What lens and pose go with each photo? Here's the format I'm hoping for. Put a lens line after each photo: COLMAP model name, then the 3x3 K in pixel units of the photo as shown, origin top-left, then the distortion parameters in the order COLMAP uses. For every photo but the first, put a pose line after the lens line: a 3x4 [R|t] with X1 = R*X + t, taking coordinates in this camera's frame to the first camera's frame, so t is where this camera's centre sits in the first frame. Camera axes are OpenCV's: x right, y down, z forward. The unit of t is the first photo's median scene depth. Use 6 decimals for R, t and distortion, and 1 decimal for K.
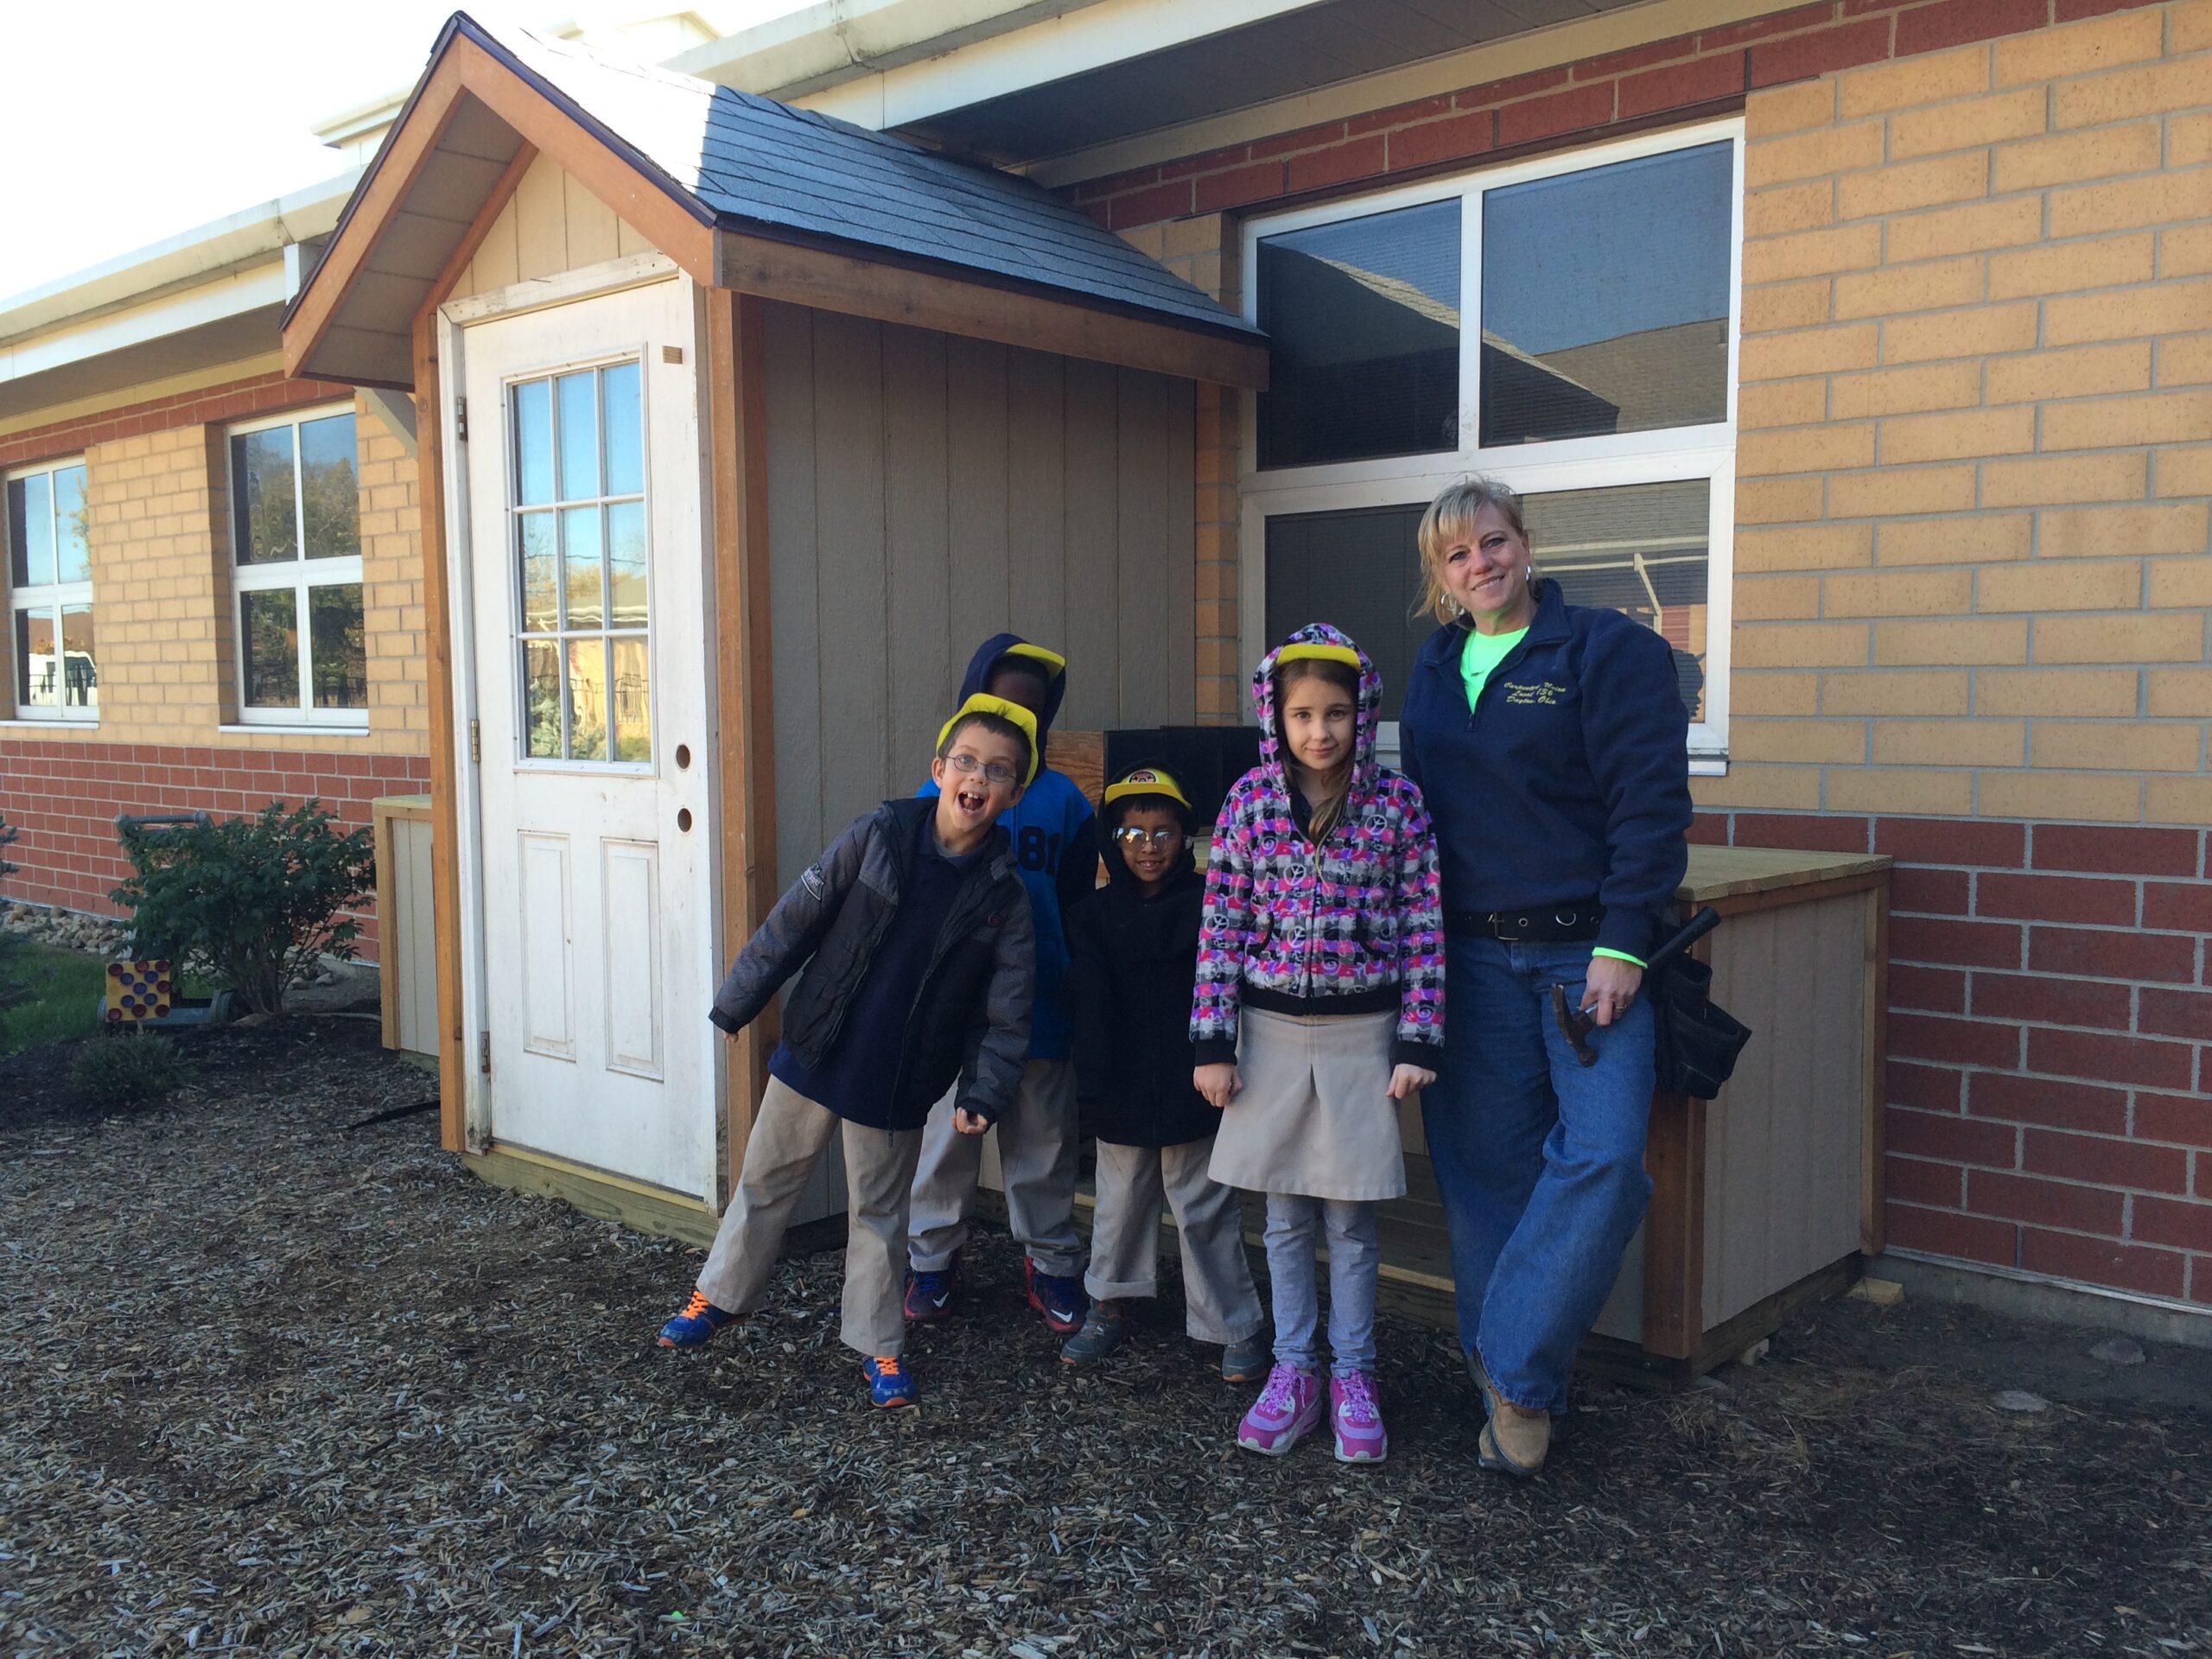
lens RADIAL K [[1897.2, 0, 1117.4], [0, 1897.2, 838.8], [0, 0, 1]] dist [0.026049, -0.013996]
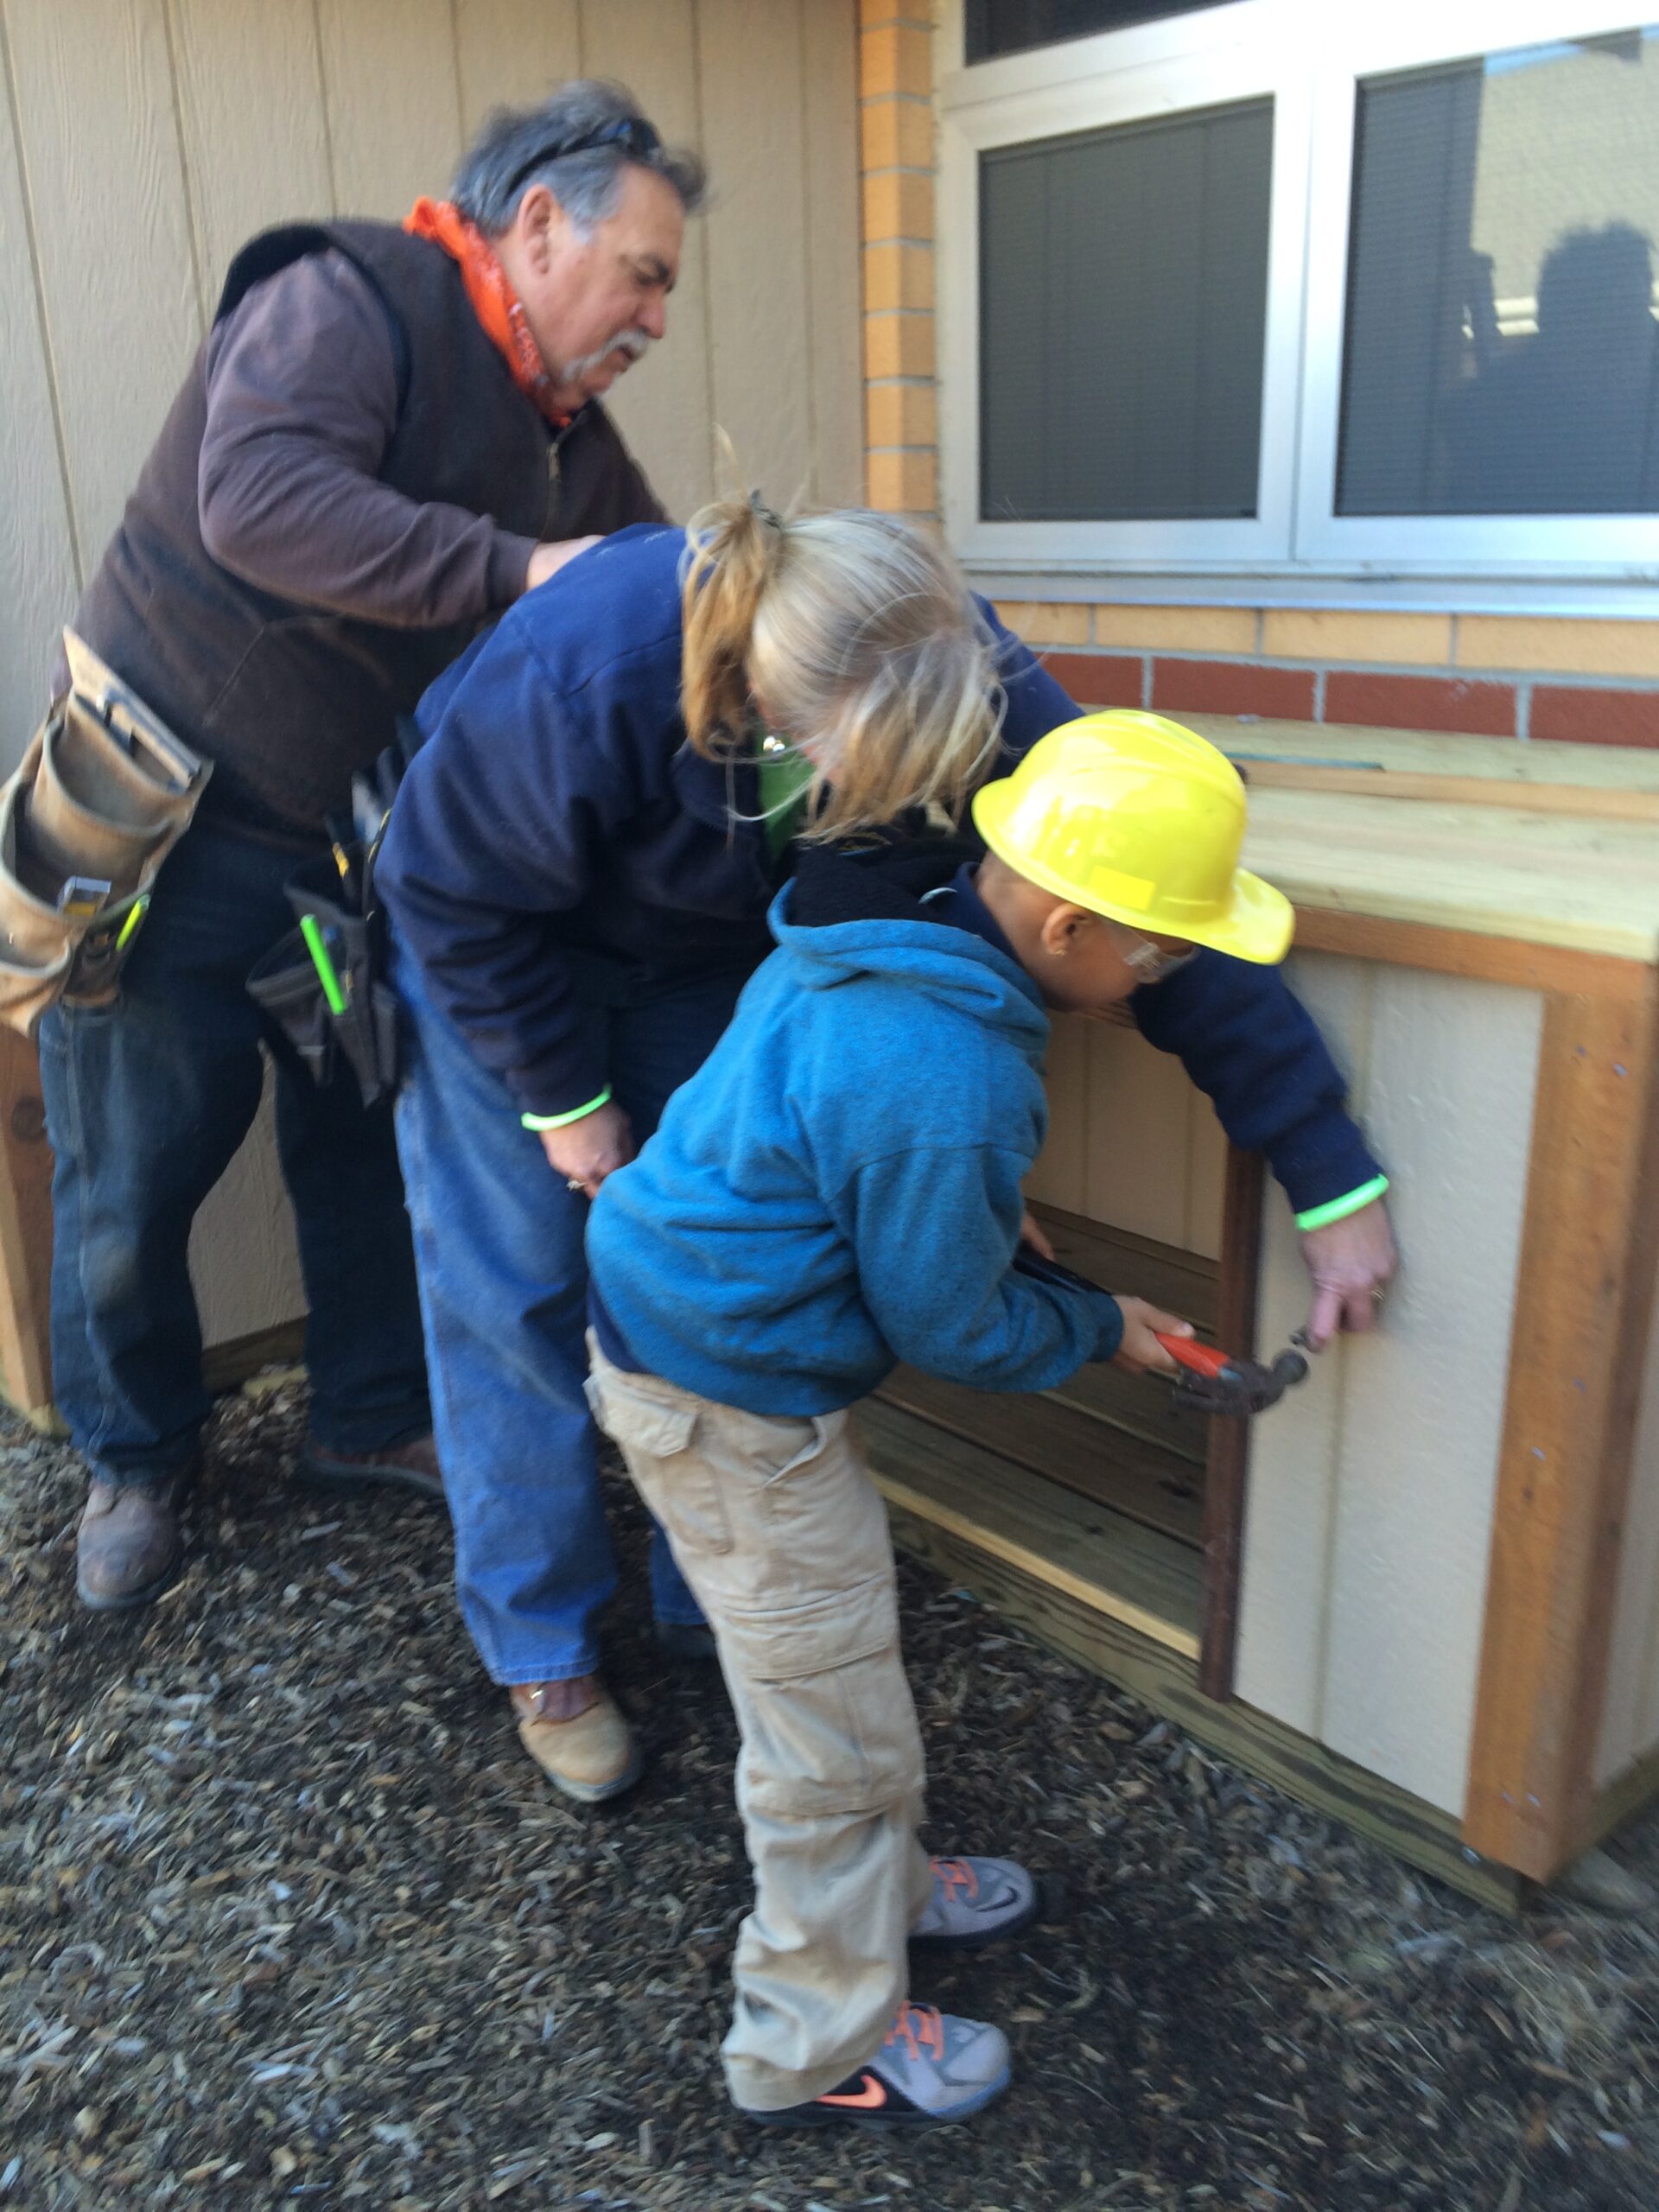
lens RADIAL K [[1897.2, 0, 826.1], [0, 1897.2, 1091.0], [0, 0, 1]] dist [0.026049, -0.013996]
pose [[0.991993, 0.022450, -0.124280, 0.147343], [0.007500, 0.971863, 0.235427, -0.036063], [0.126069, -0.234474, 0.963913, 0.474116]]
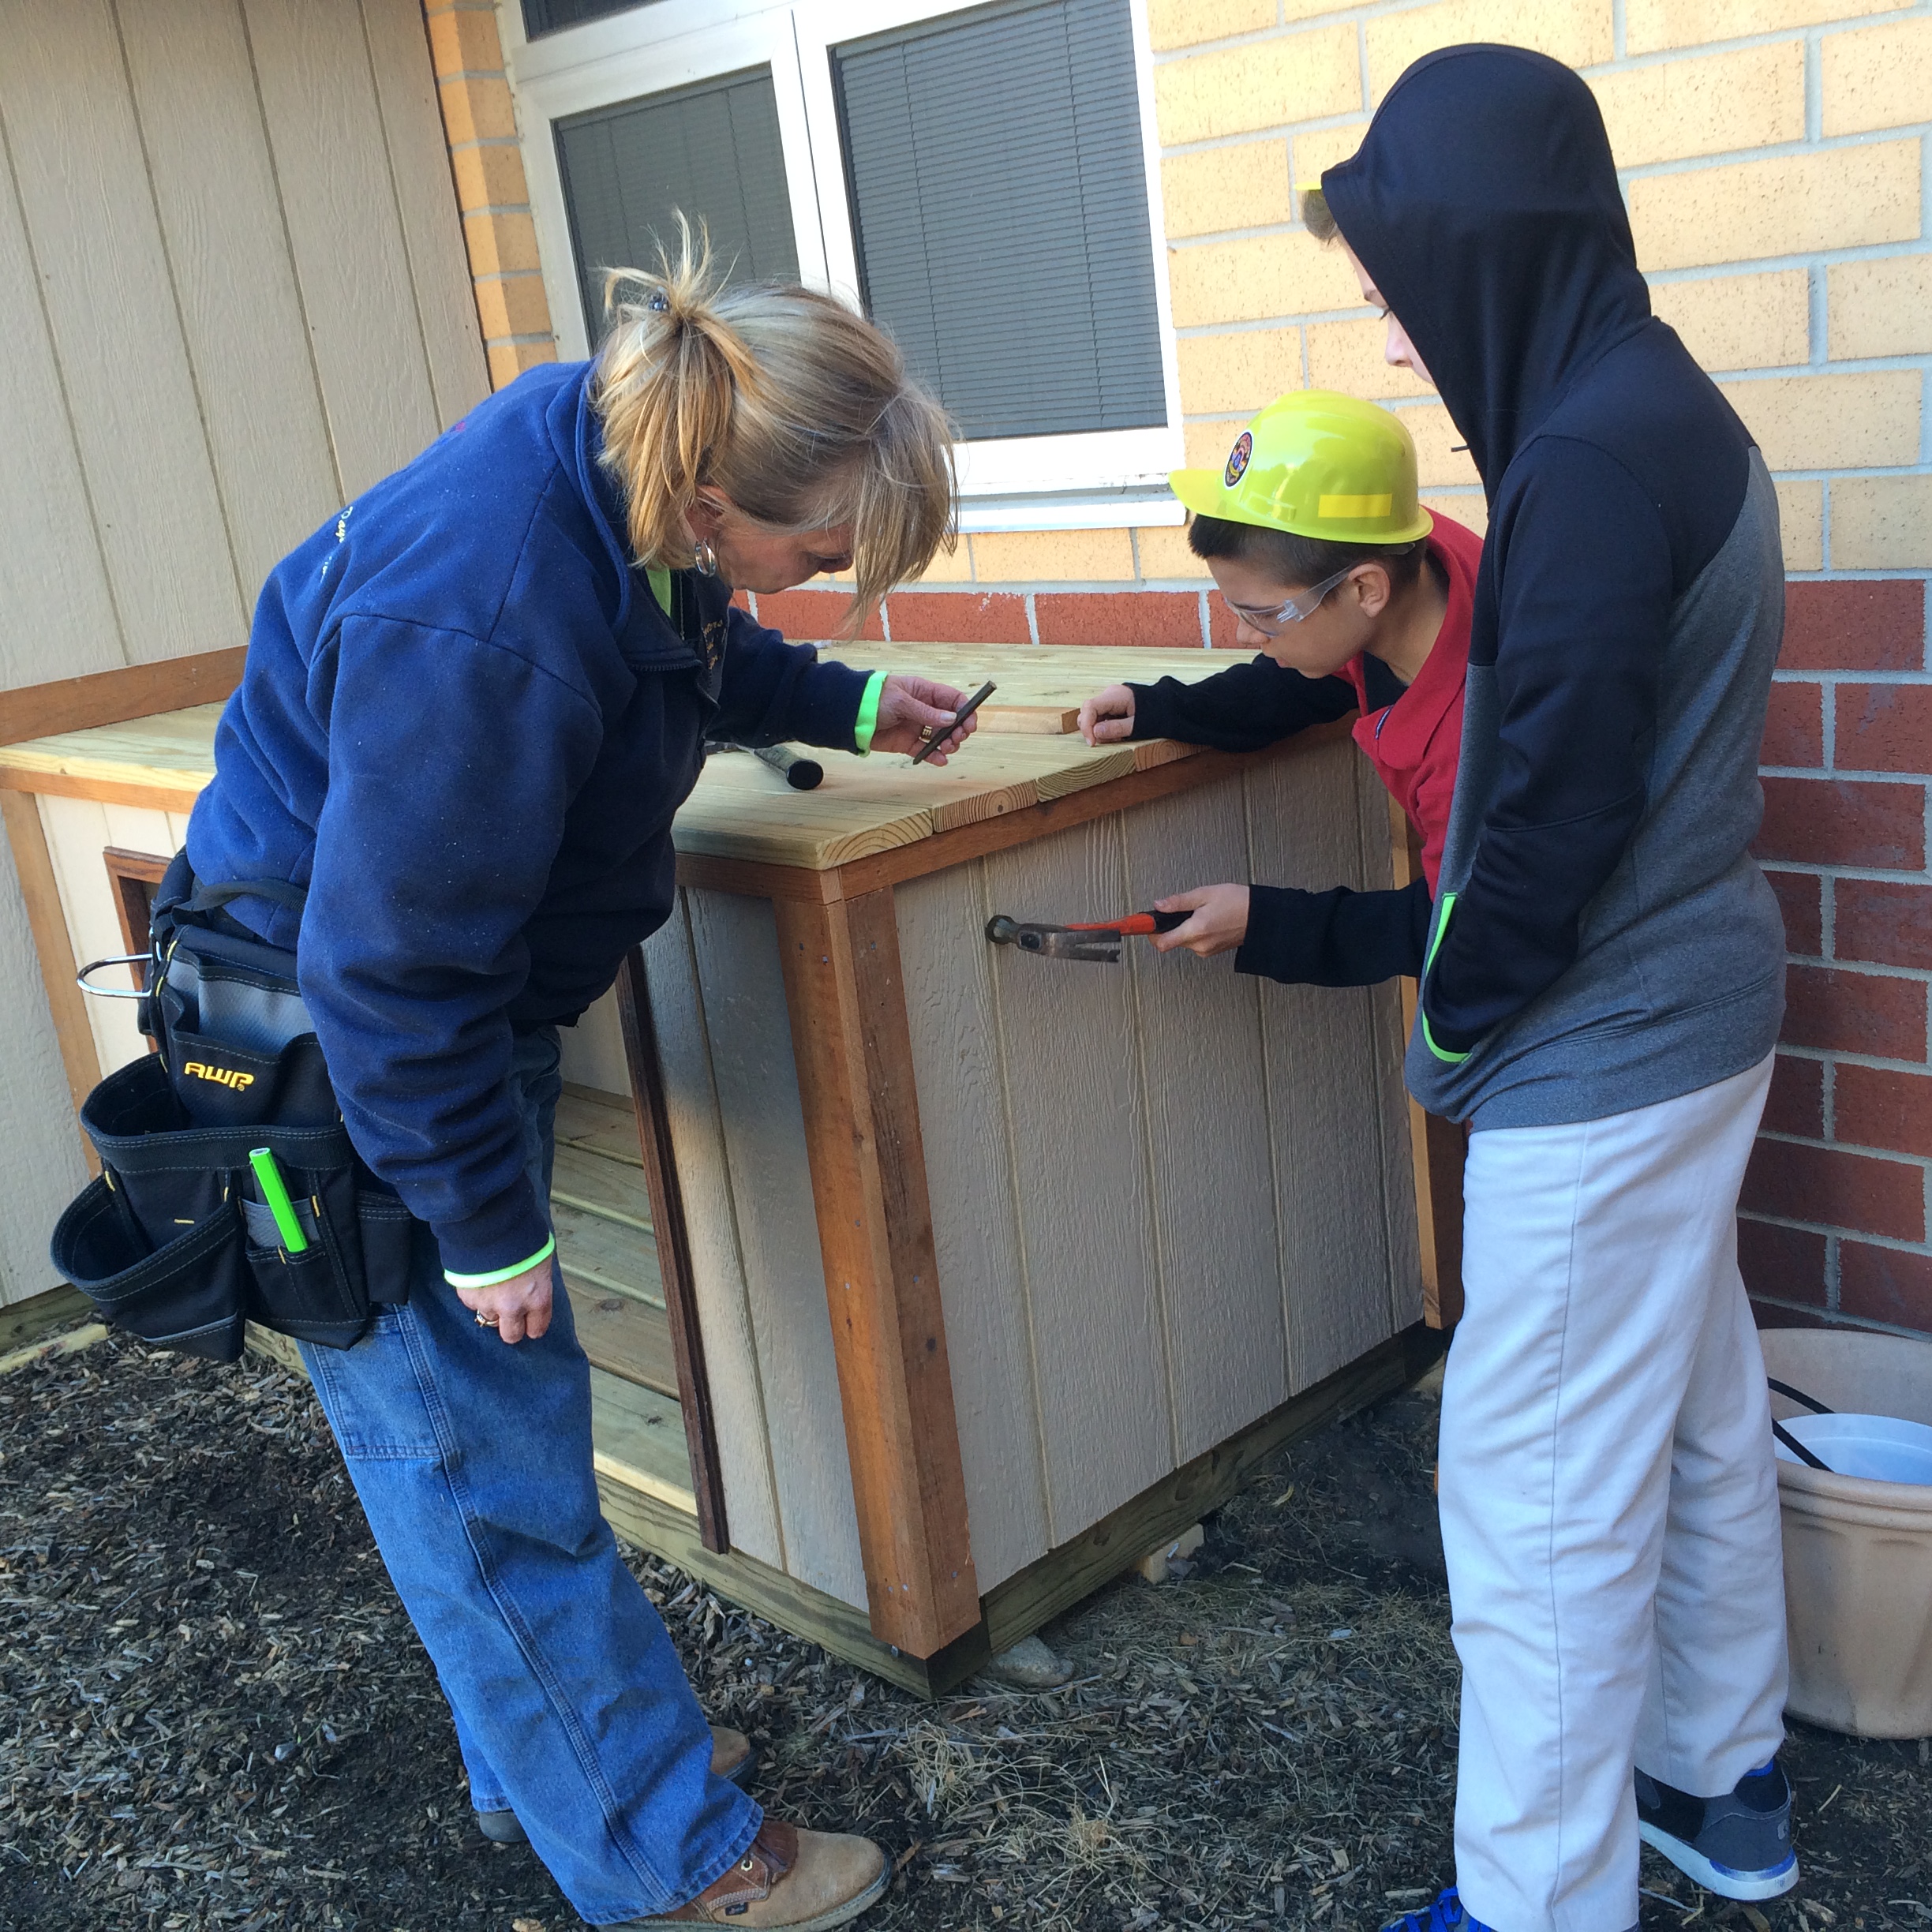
lens RADIAL K [[2214.7, 0, 962.8], [0, 2214.7, 974.9], [0, 0, 1]] dist [0.019467, 0.000000]
pose [[0.990342, -0.089426, -0.105951, 0.341526], [0.110171, 0.971519, 0.209791, -0.052466], [0.084172, -0.219438, 0.971989, 0.349394]]
